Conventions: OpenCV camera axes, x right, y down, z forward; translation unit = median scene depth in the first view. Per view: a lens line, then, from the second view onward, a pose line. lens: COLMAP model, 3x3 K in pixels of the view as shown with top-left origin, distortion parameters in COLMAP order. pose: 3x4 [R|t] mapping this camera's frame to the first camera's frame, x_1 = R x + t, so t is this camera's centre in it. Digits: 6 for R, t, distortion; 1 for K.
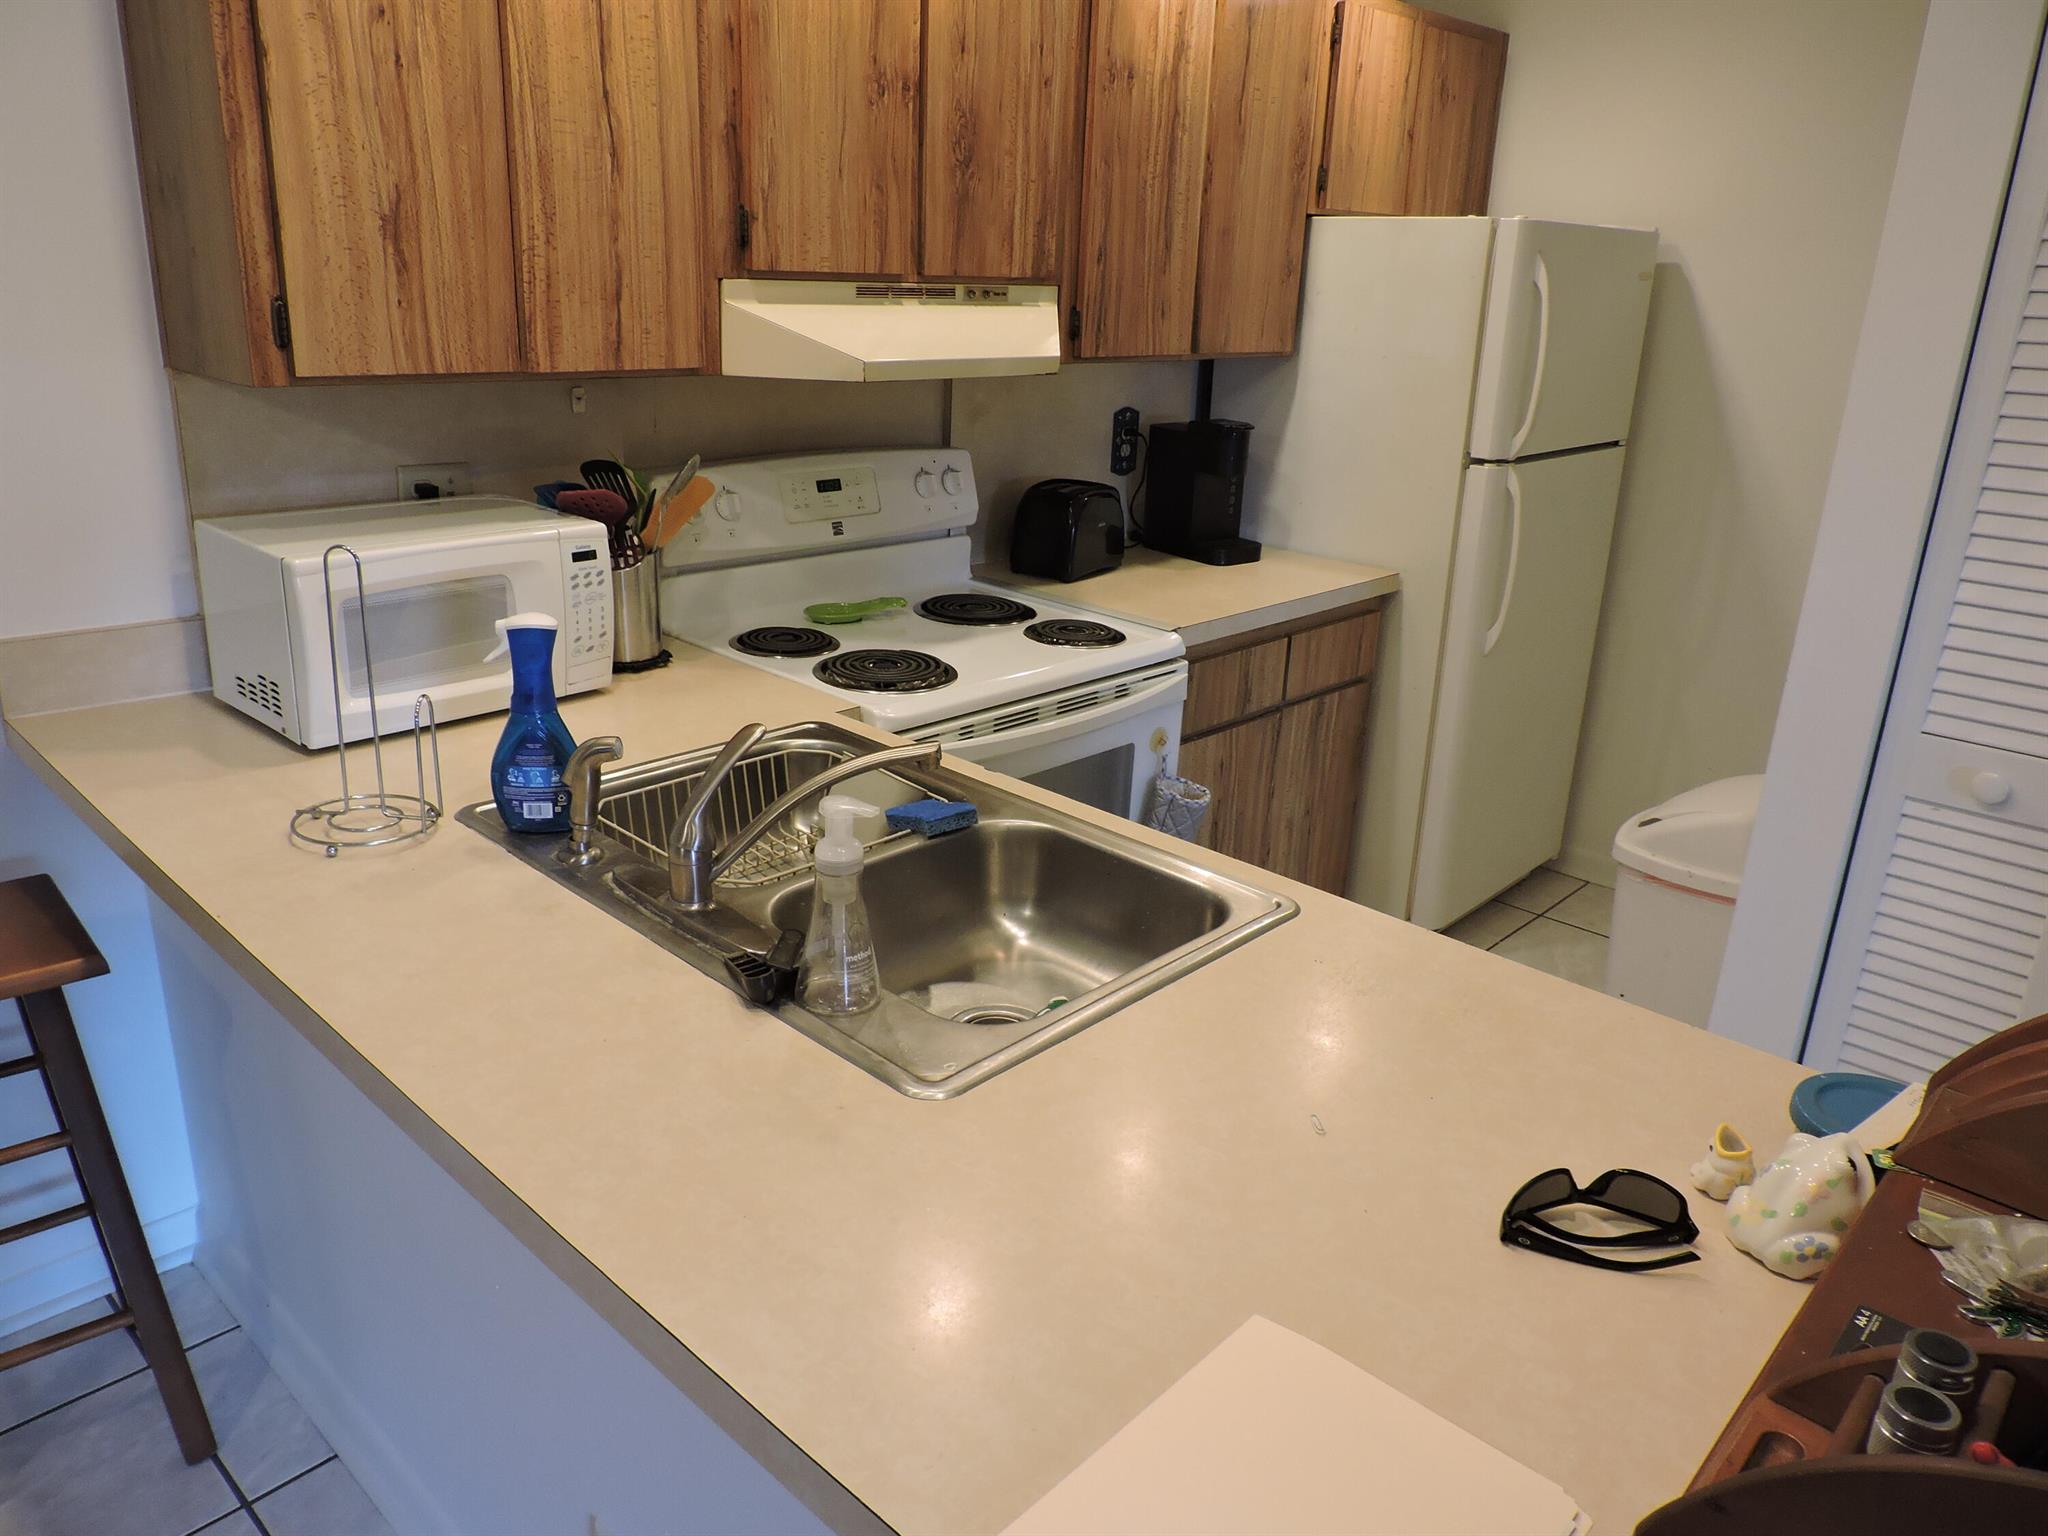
lens RADIAL K [[1447.2, 0, 1019.4], [0, 1447.2, 766.2], [0, 0, 1]] dist [0.003131, -0.008004]
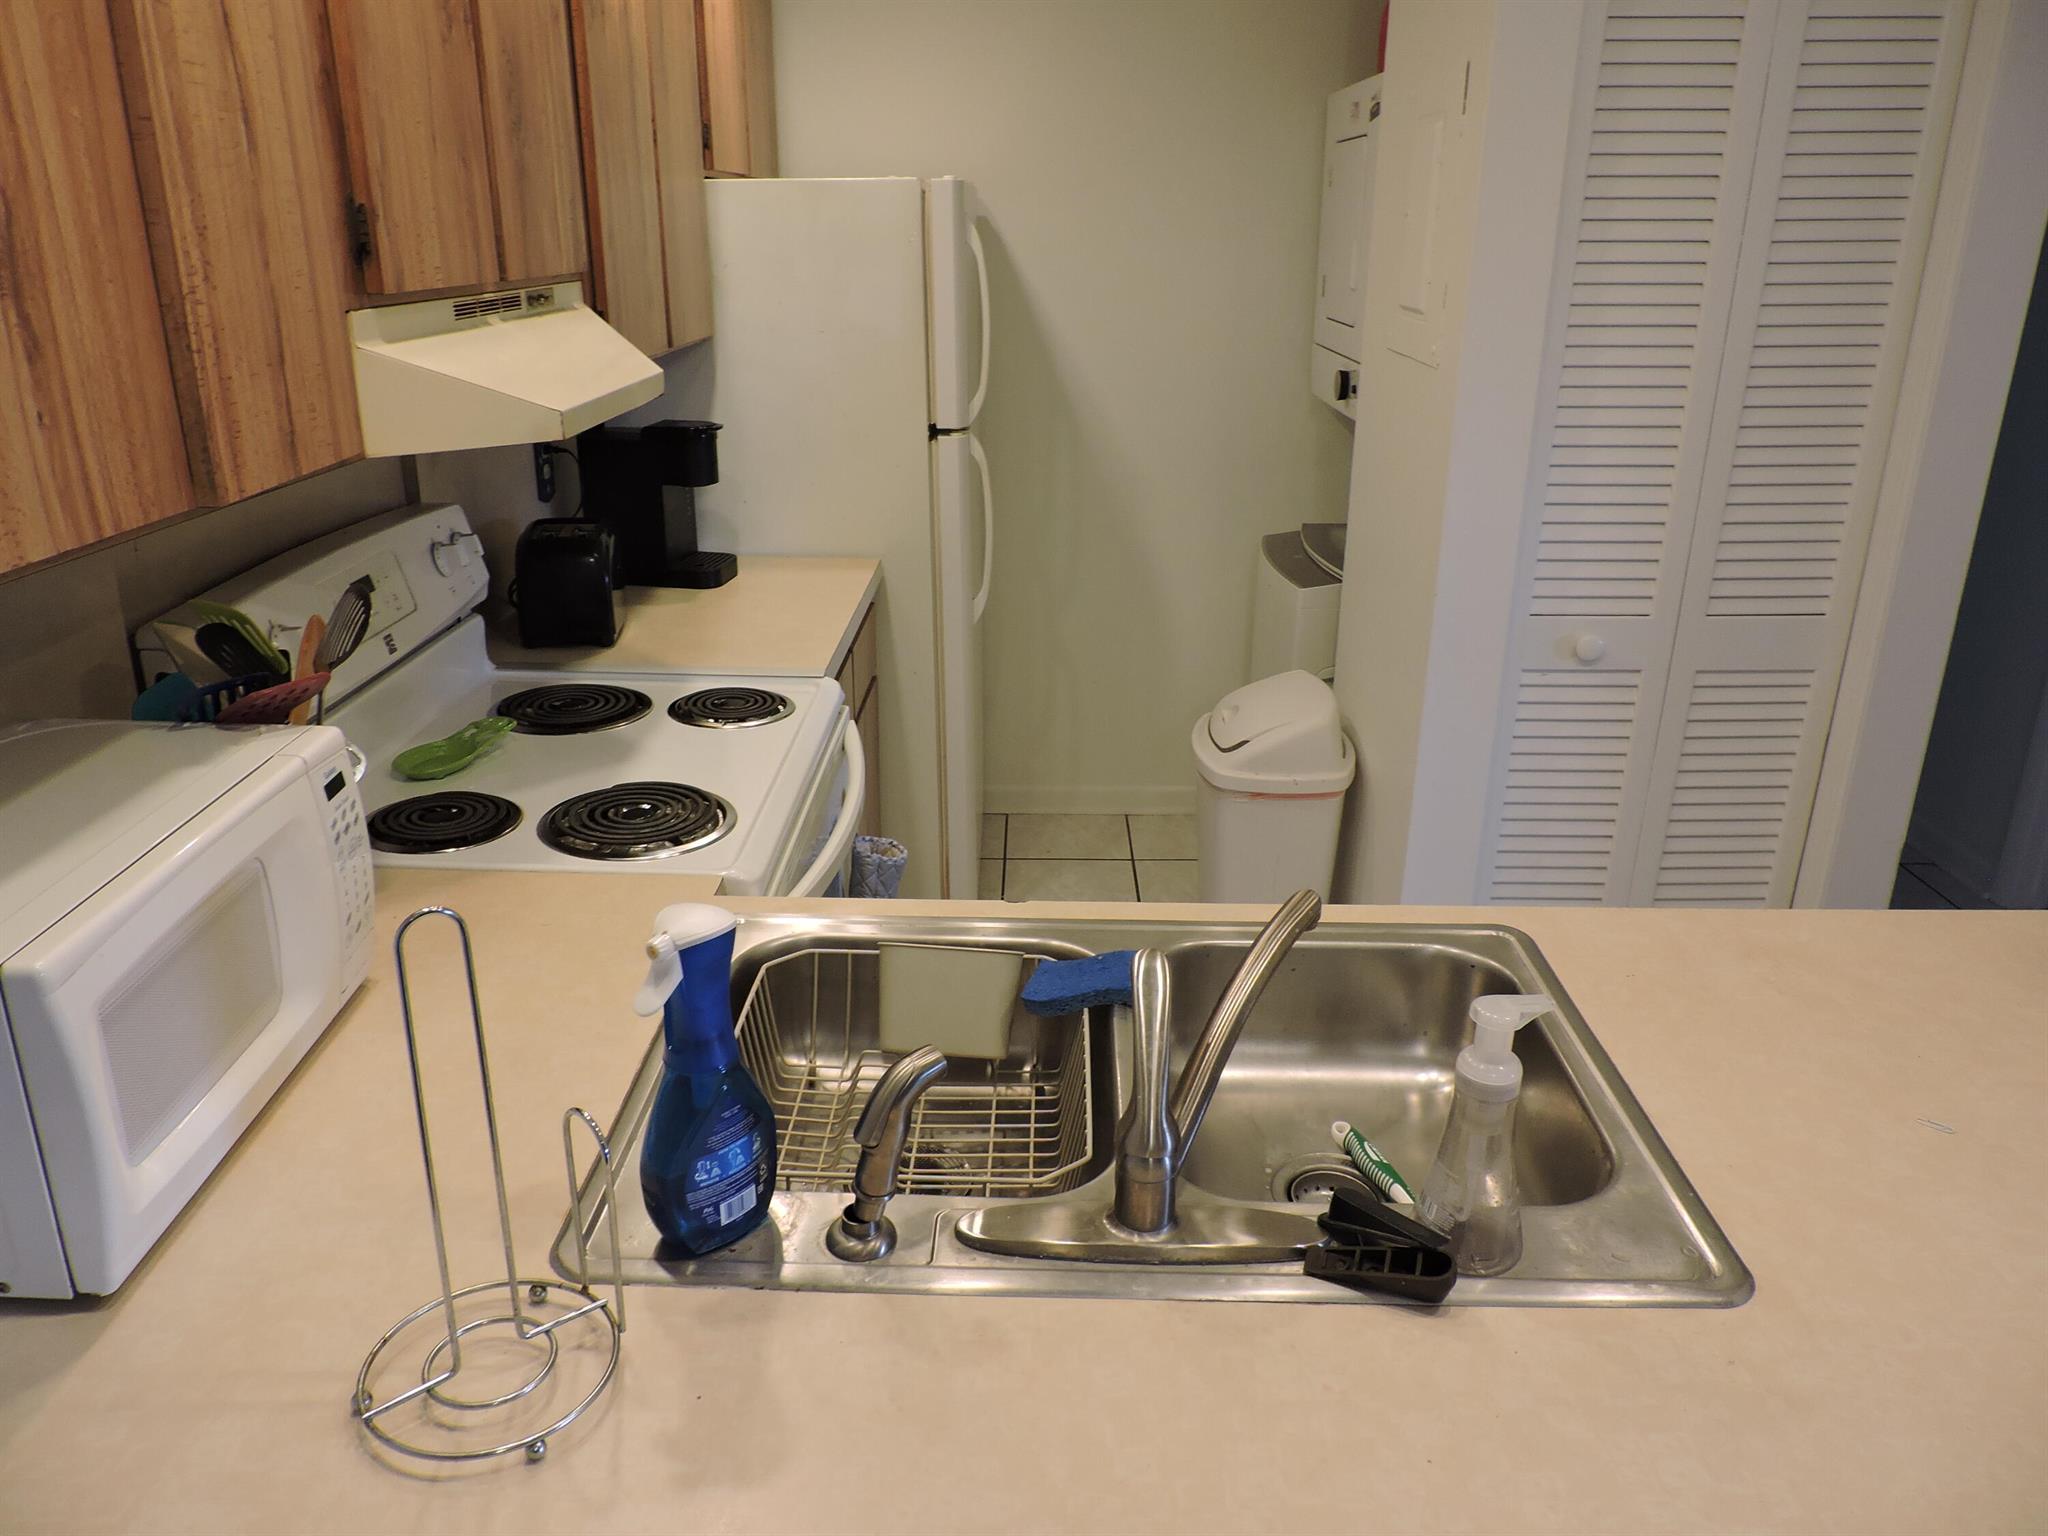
lens RADIAL K [[1447.2, 0, 1021.8], [0, 1447.2, 759.8], [0, 0, 1]] dist [0.003131, -0.008004]
pose [[0.738247, -0.267632, 0.619164, -0.435995], [0.245734, 0.961549, 0.122631, -0.151013], [-0.628177, 0.061617, 0.775627, 0.325999]]
